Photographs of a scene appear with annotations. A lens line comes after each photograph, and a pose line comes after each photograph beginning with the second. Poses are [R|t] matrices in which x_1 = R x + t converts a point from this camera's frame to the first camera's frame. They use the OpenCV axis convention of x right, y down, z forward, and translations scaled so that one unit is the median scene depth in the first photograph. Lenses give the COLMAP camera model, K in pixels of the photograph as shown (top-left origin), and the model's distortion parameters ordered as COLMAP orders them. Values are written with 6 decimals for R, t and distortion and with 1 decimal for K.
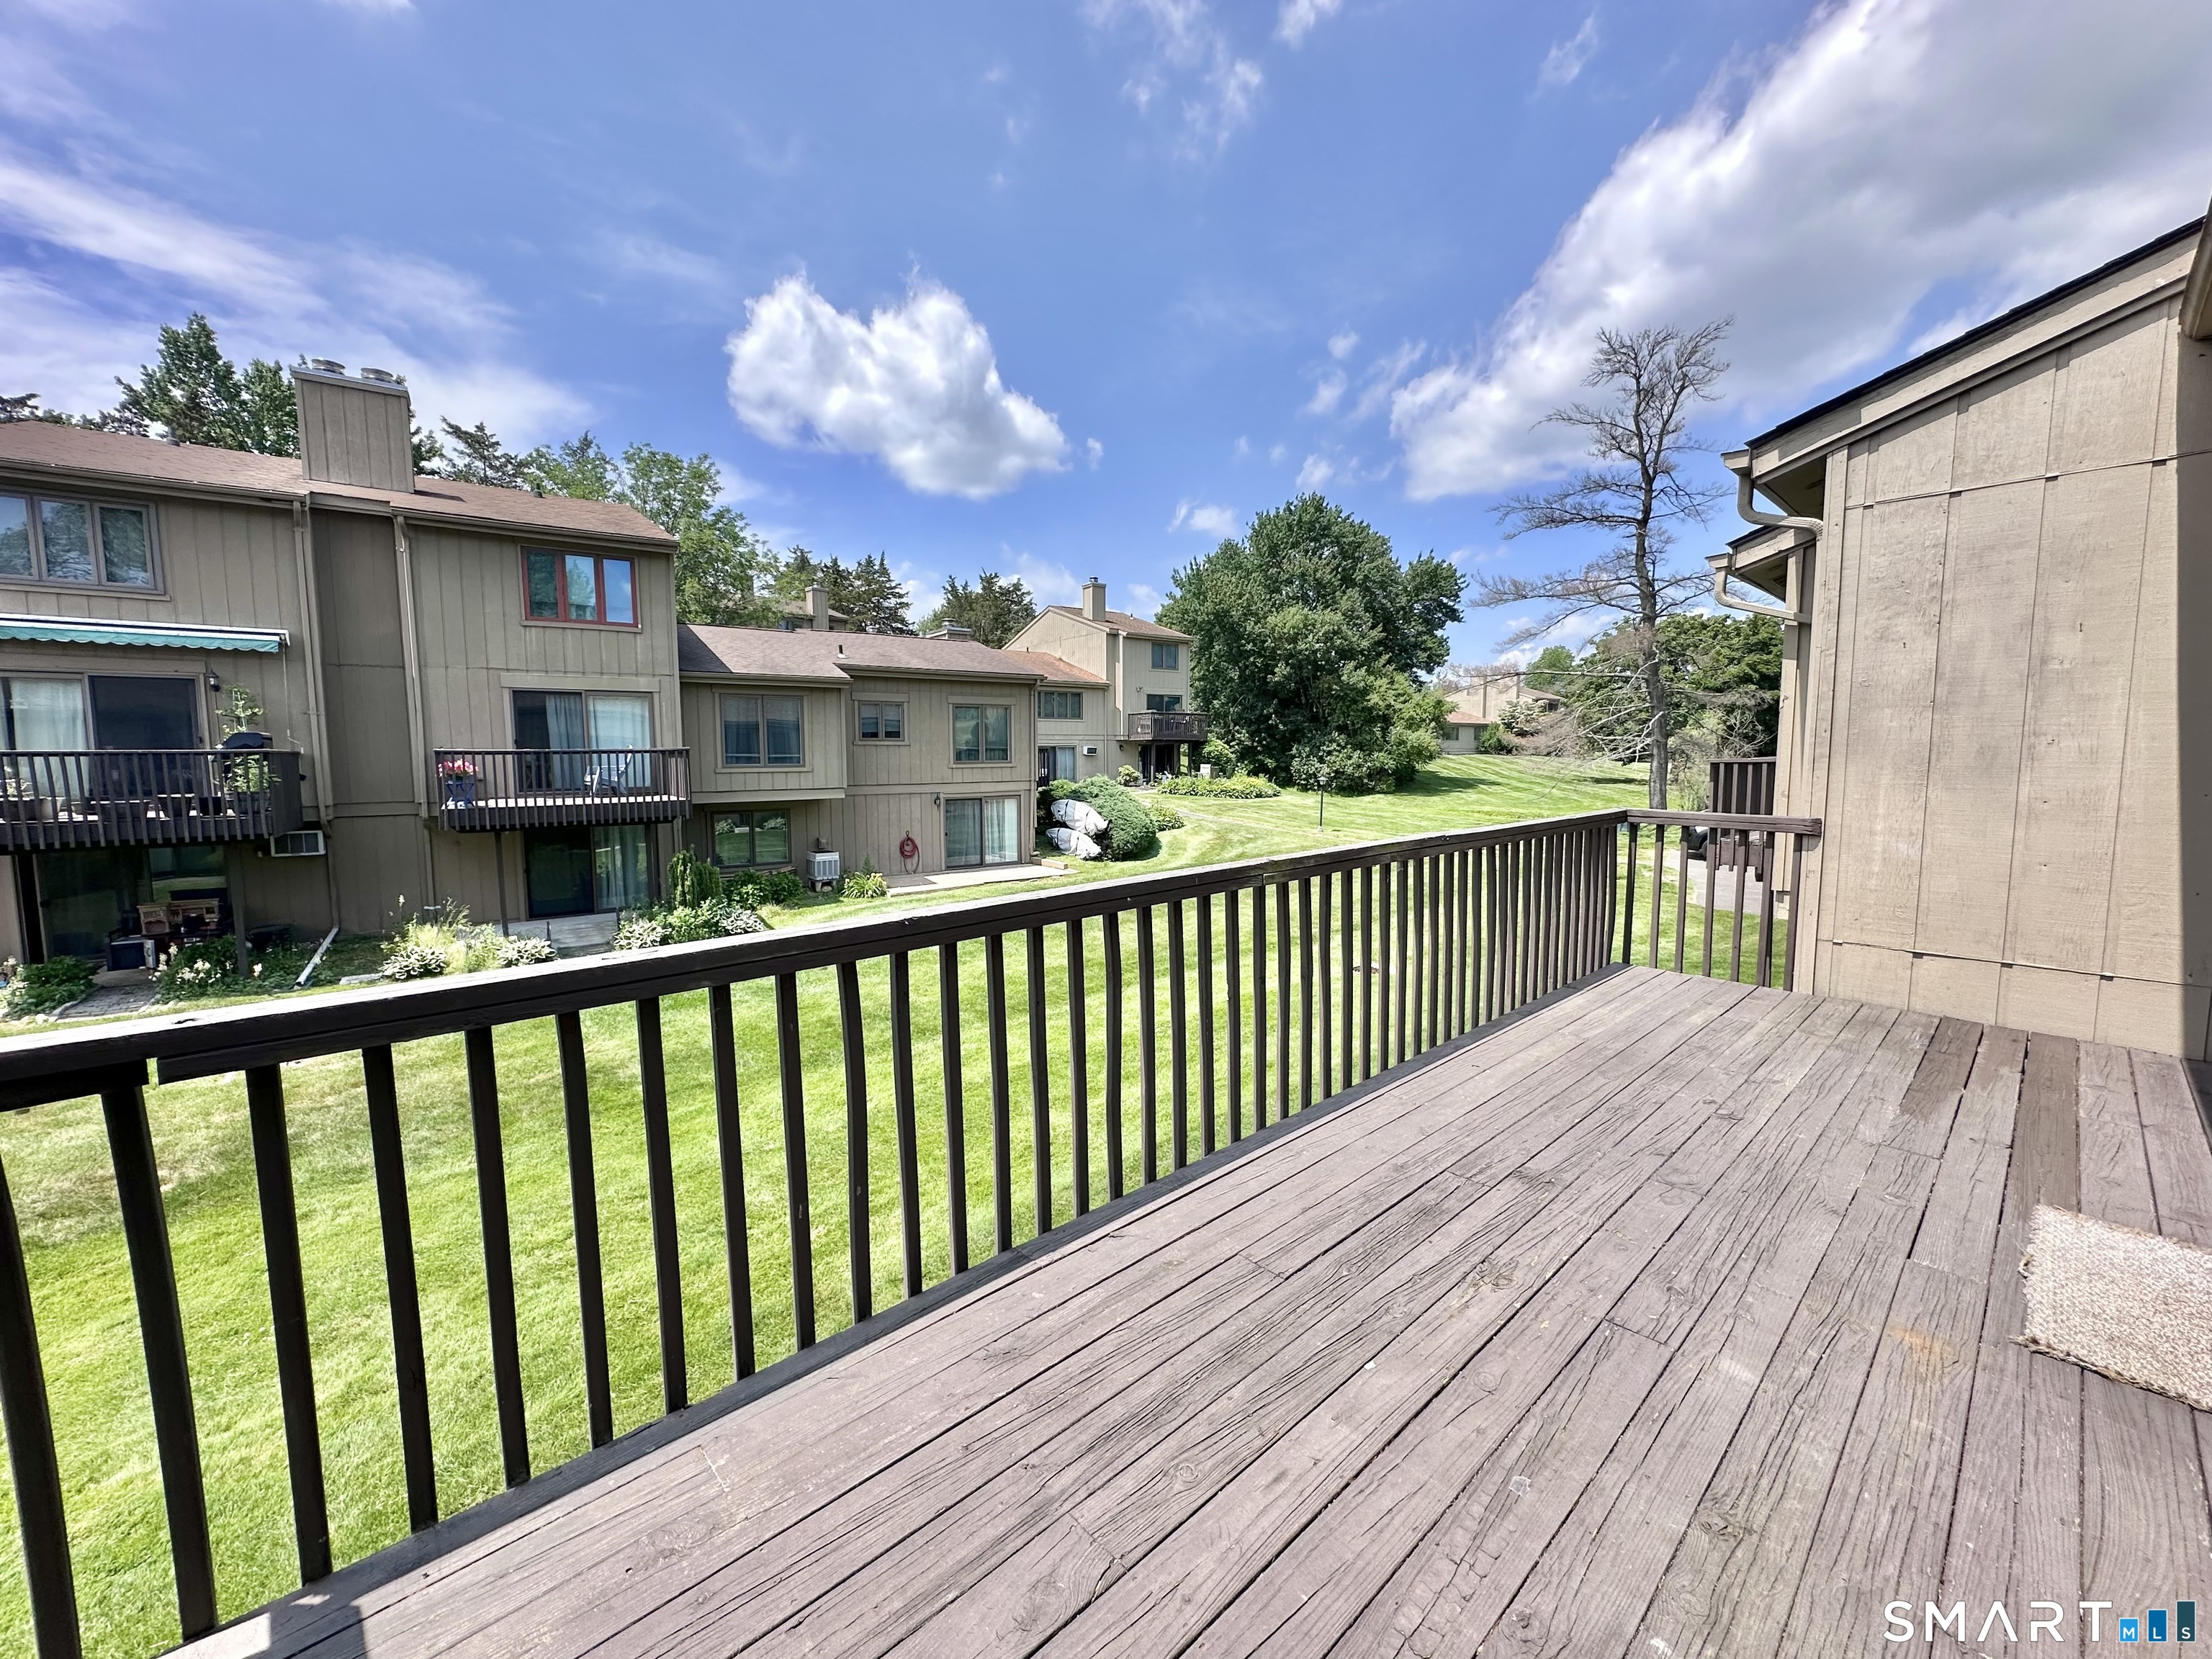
lens RADIAL K [[884.3, 0, 1100.6], [0, 884.3, 832.5], [0, 0, 1]] dist [-0.004370, 0.001178]
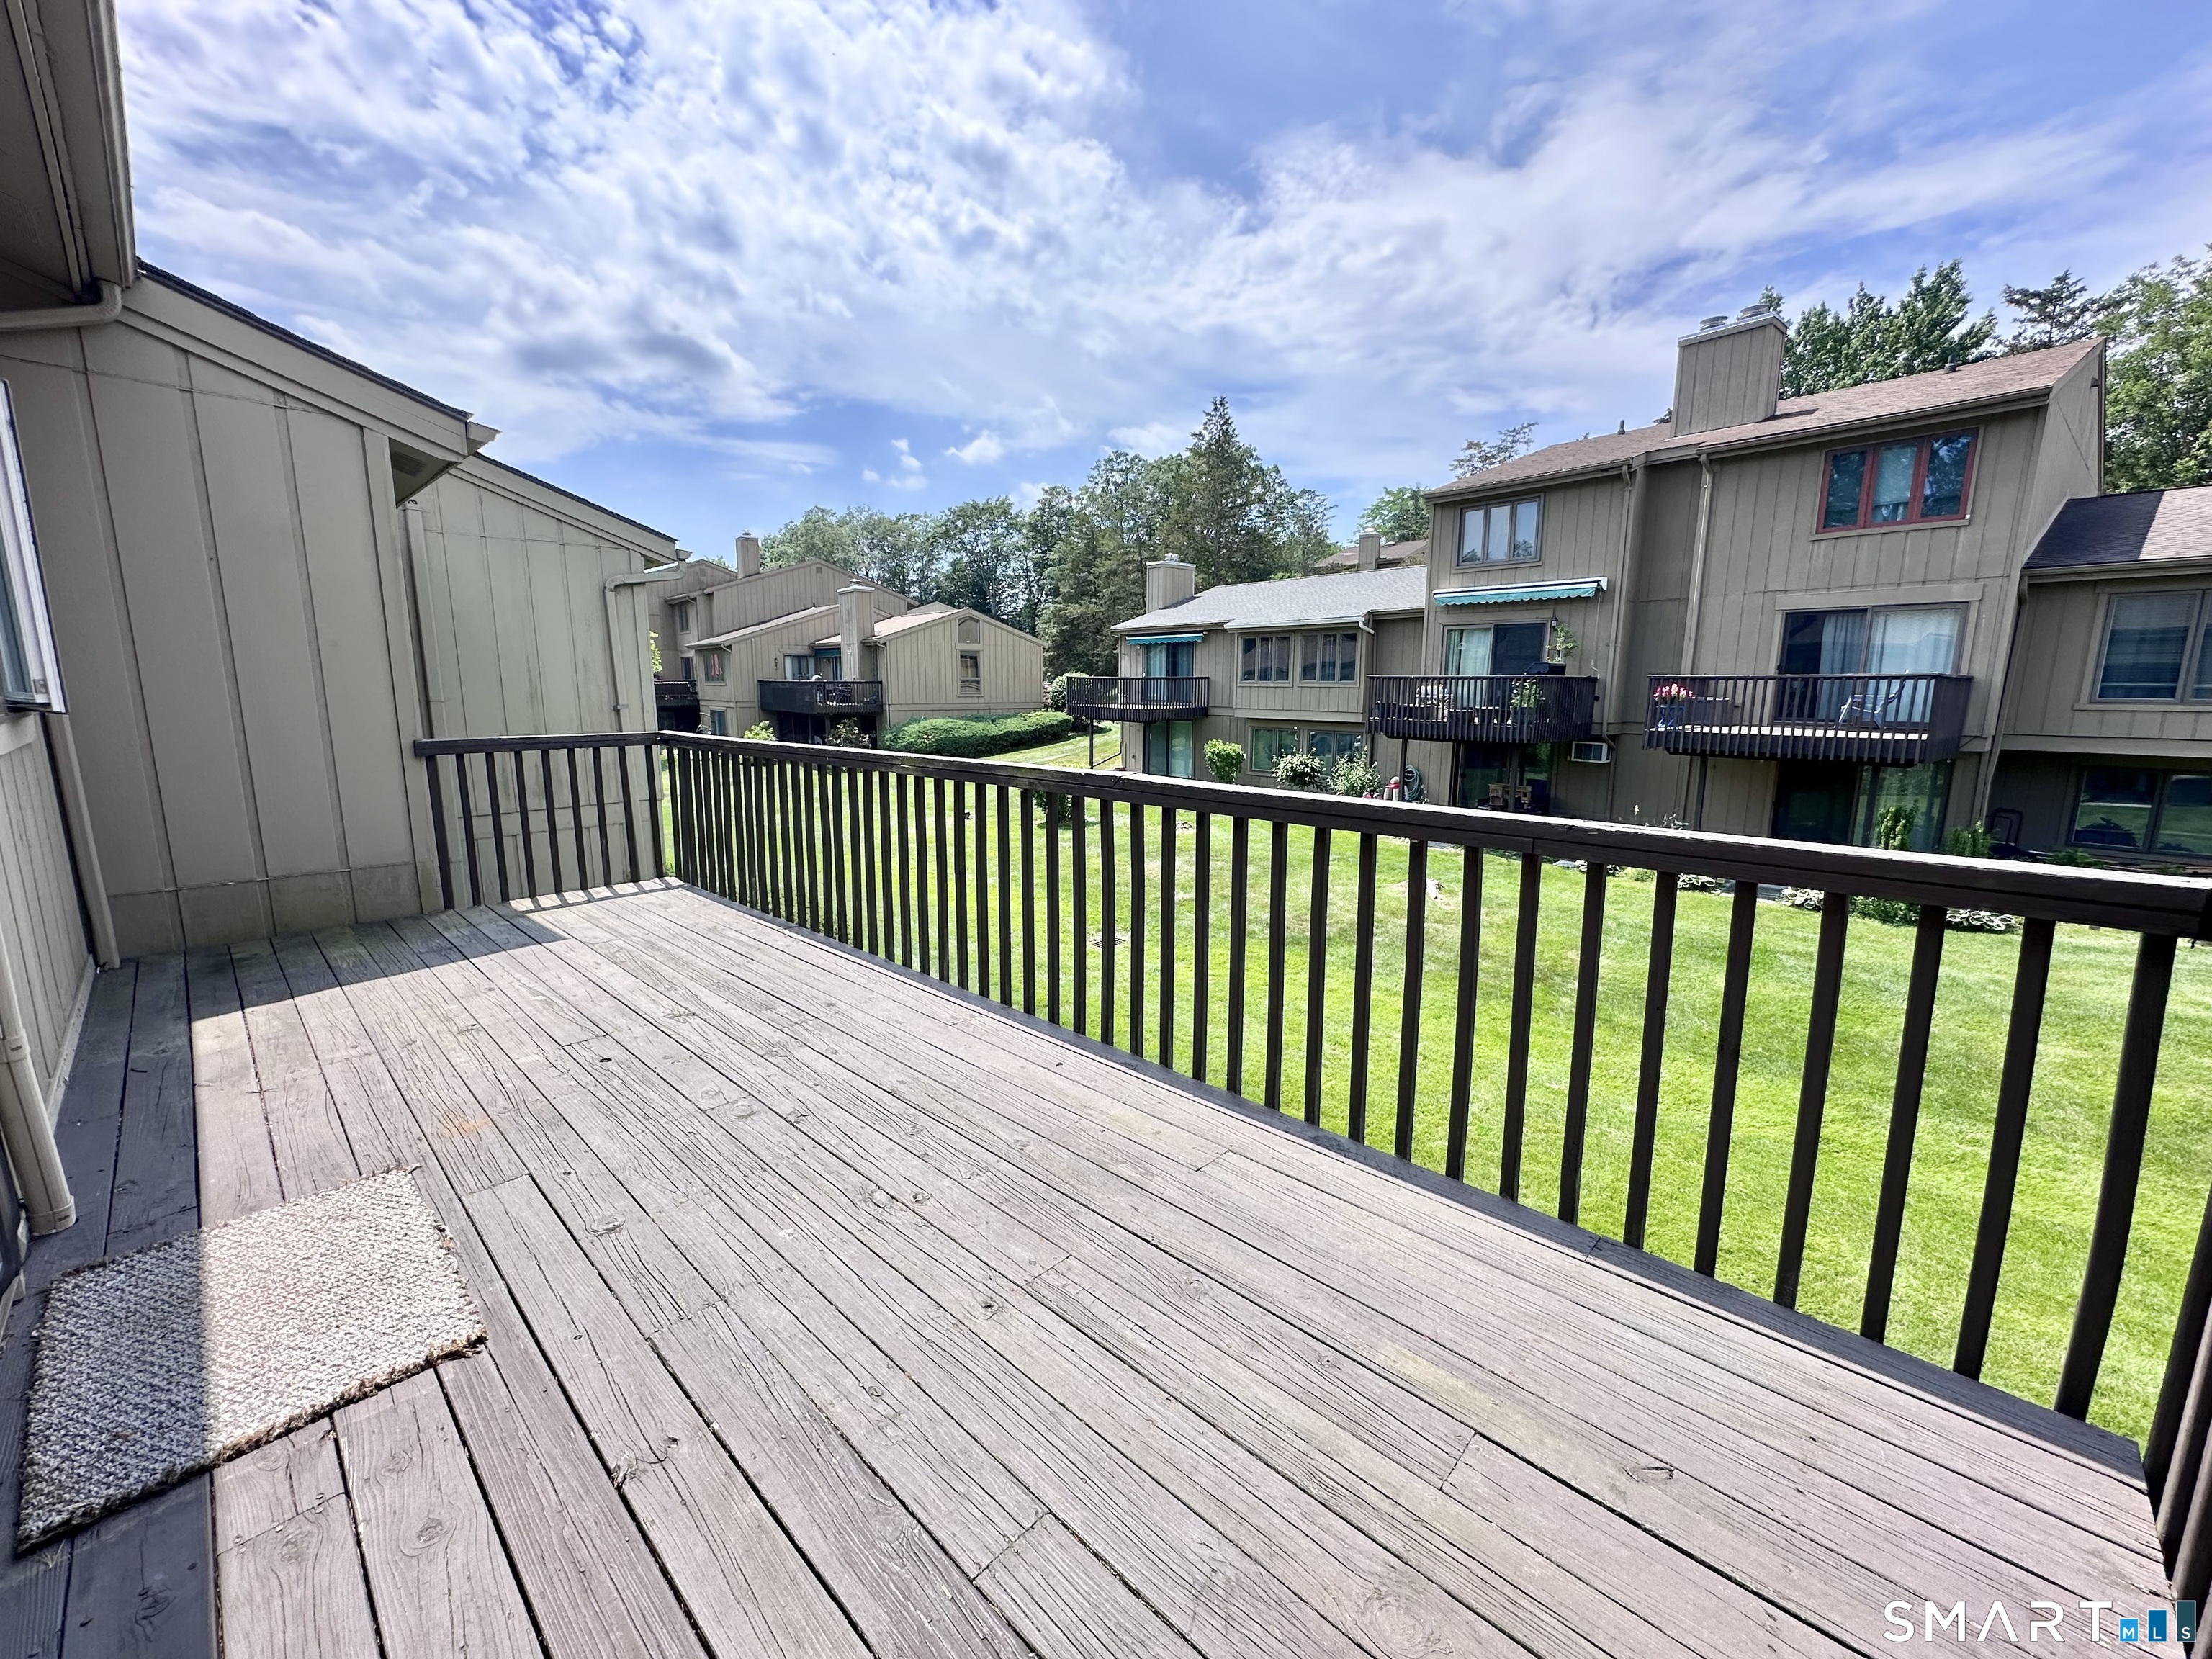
lens RADIAL K [[884.3, 0, 1107.7], [0, 884.3, 828.1], [0, 0, 1]] dist [-0.004370, 0.001178]
pose [[0.070583, 0.168495, -0.983172, 0.255496], [-0.094806, 0.982302, 0.161540, -0.016794], [0.992990, 0.081808, 0.085308, 0.208490]]
